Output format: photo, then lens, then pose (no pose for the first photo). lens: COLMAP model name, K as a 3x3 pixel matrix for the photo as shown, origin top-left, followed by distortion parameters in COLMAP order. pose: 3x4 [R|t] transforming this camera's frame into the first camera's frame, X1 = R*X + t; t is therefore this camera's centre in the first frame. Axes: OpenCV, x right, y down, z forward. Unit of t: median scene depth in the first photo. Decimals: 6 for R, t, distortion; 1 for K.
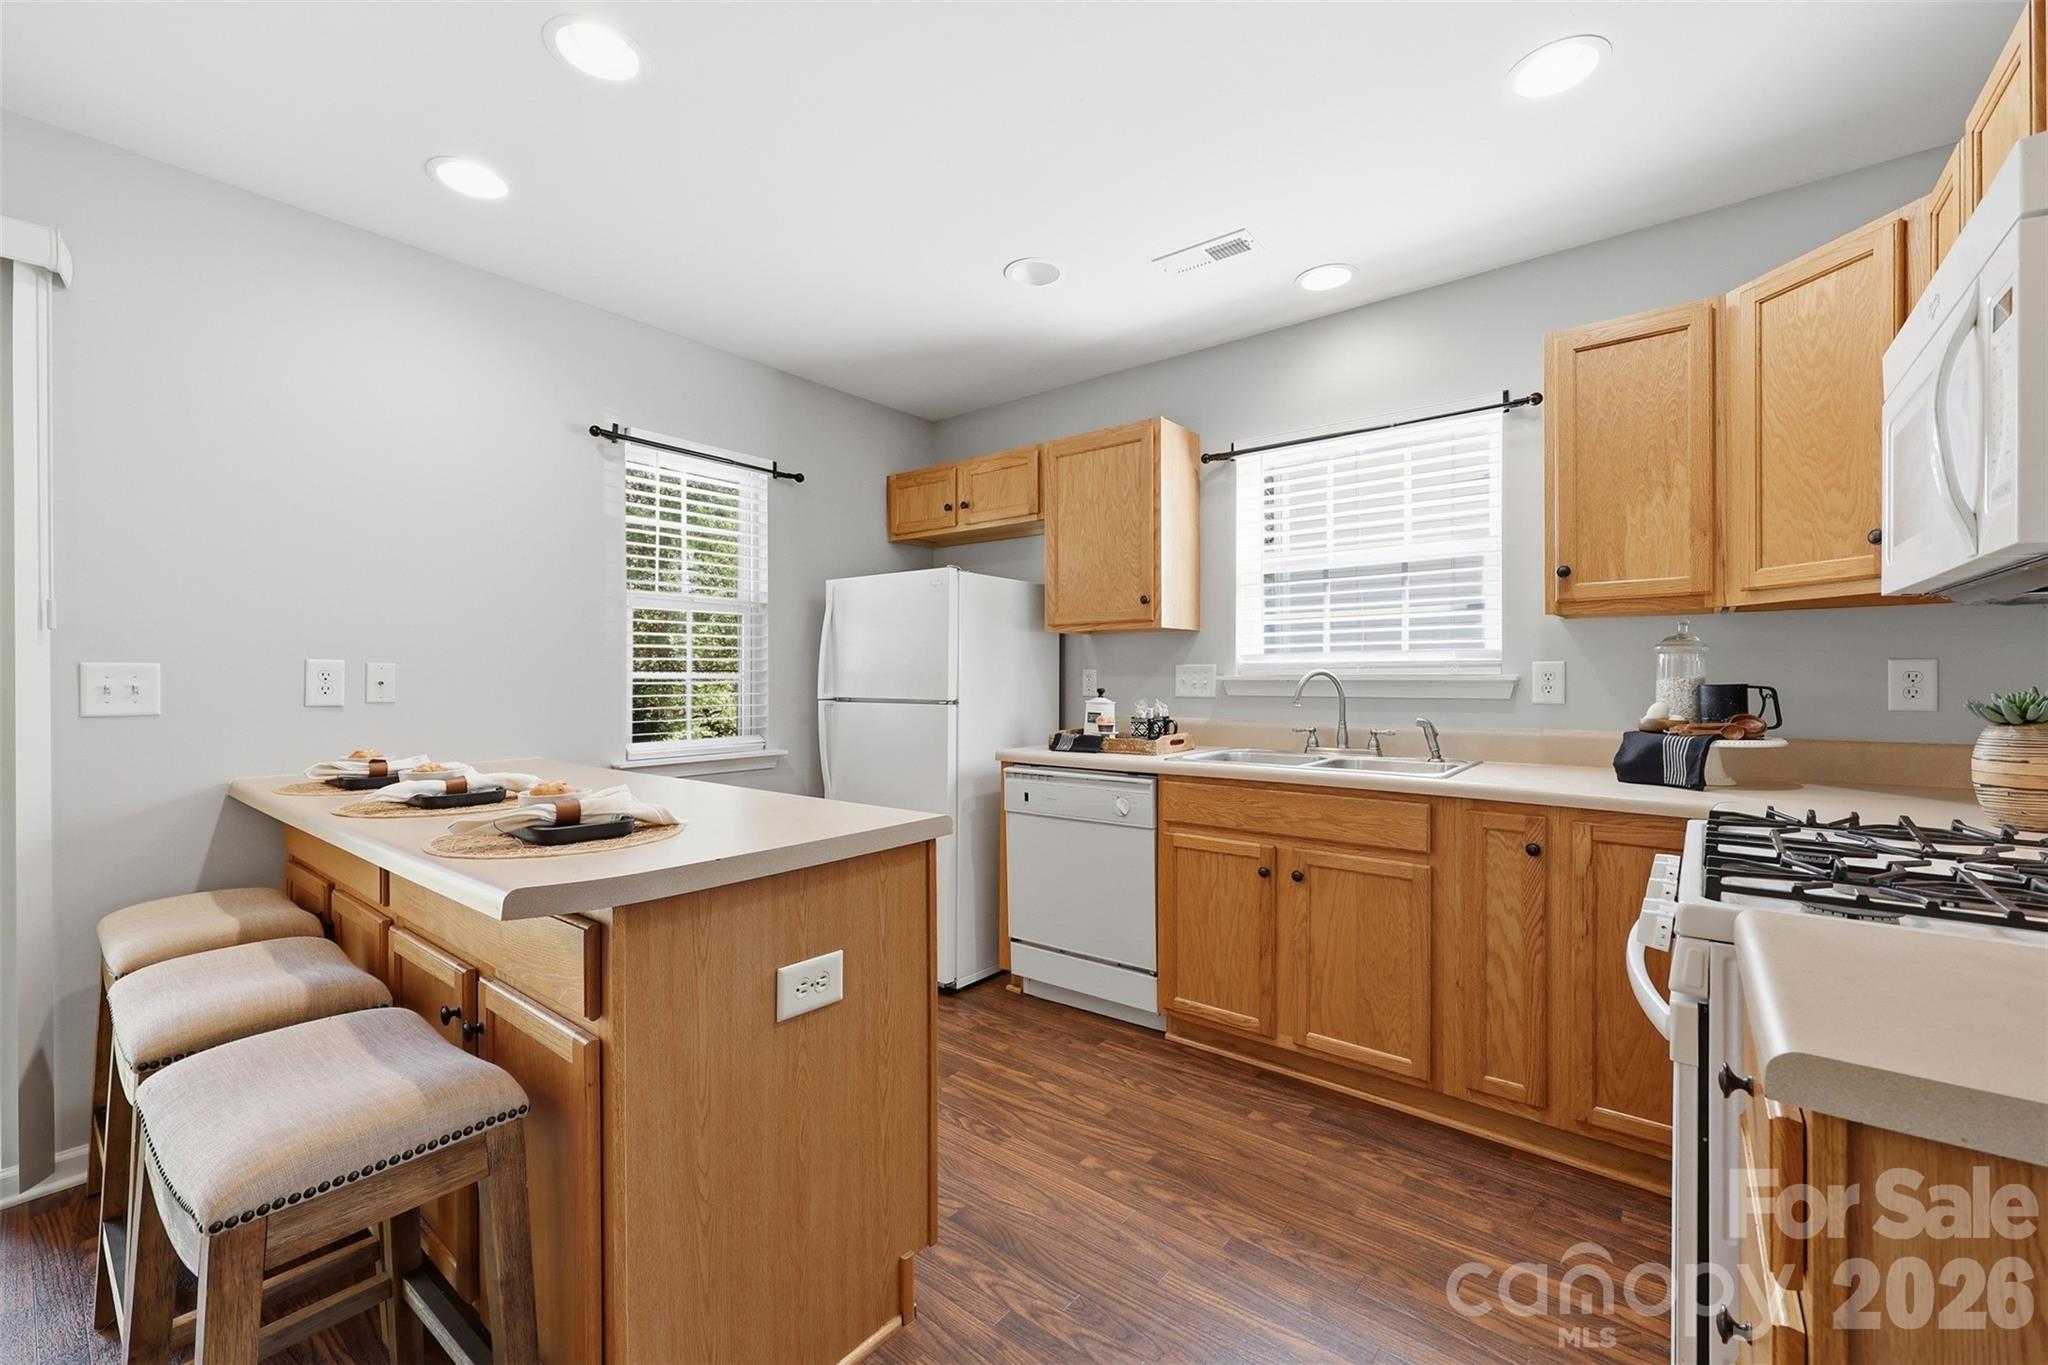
lens RADIAL K [[829.4, 0, 1026.1], [0, 829.4, 671.7], [0, 0, 1]] dist [-0.000738, 0.000097]
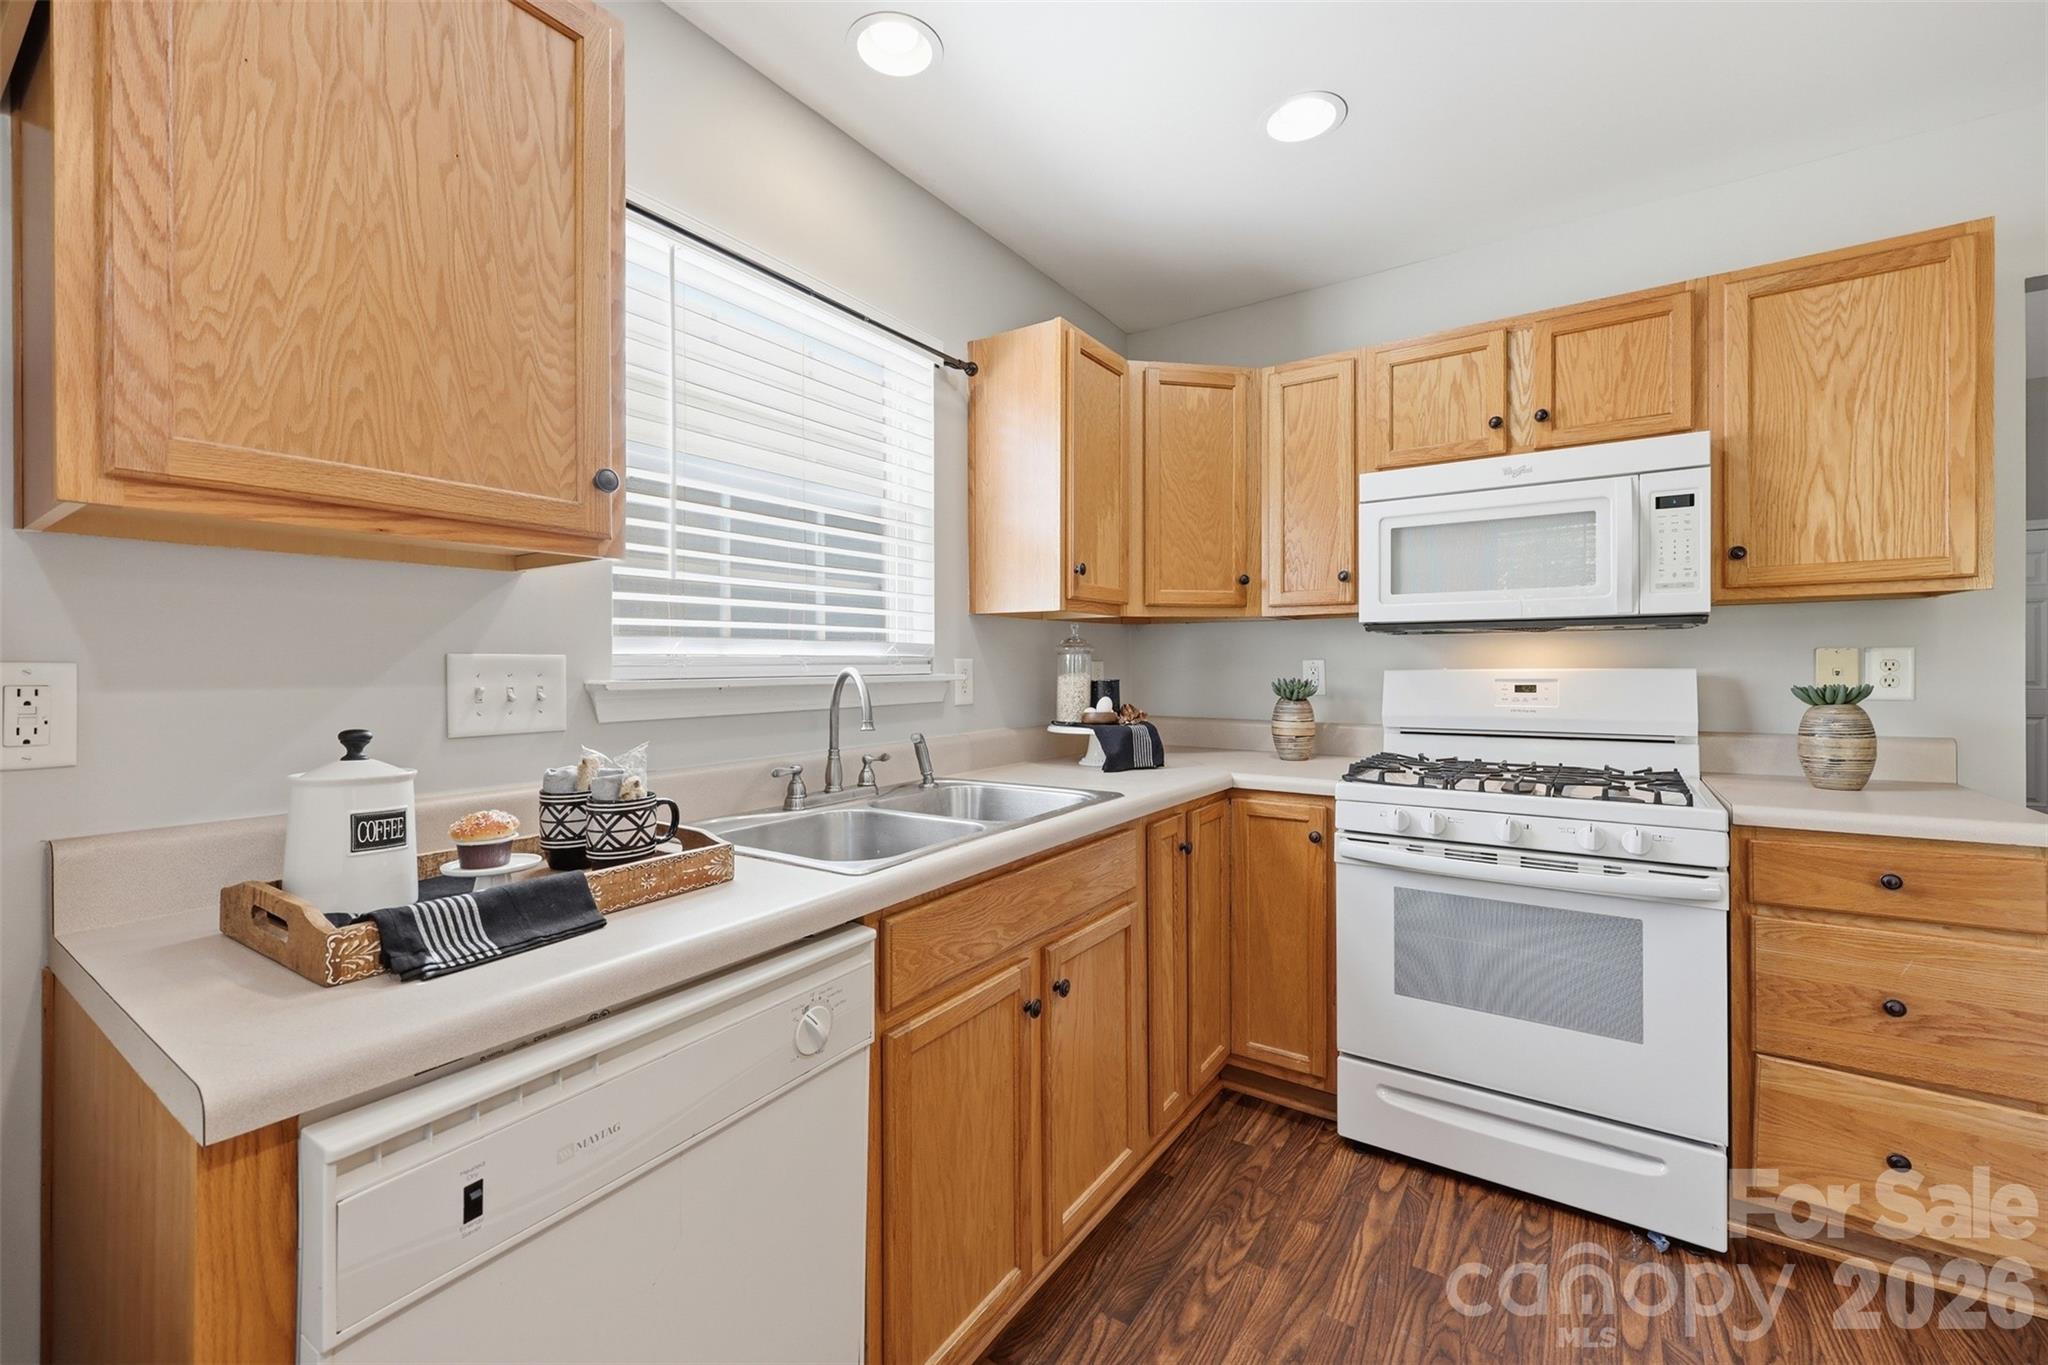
lens RADIAL K [[829.4, 0, 1026.1], [0, 829.4, 671.7], [0, 0, 1]] dist [-0.000738, 0.000097]
pose [[-0.083254, -0.002060, 0.996526, -0.309871], [0.004570, 0.999987, 0.002449, -0.000779], [-0.996518, 0.004758, -0.083244, 1.076421]]
